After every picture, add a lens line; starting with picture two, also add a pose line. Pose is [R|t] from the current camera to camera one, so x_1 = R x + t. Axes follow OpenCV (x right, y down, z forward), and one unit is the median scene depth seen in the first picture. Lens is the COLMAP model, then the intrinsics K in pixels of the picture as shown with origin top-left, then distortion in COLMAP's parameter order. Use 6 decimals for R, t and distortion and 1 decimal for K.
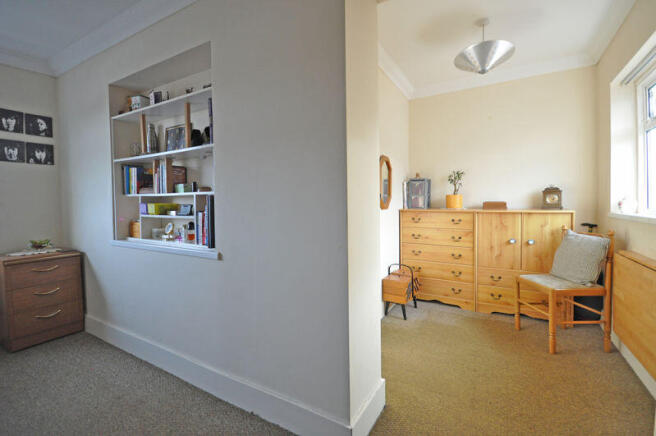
lens RADIAL K [[297.4, 0, 323.7], [0, 297.4, 206.9], [0, 0, 1]] dist [0.003141, 0.000409]
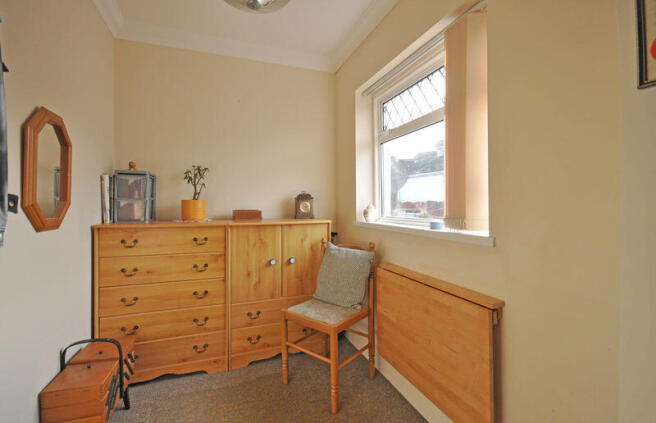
lens RADIAL K [[304.0, 0, 332.3], [0, 304.0, 202.0], [0, 0, 1]] dist [0.008286, 0.002065]
pose [[0.620381, 0.009910, 0.784238, 0.102622], [0.011532, 0.999697, -0.021755, -0.019623], [-0.784216, 0.022540, 0.620079, 0.365514]]
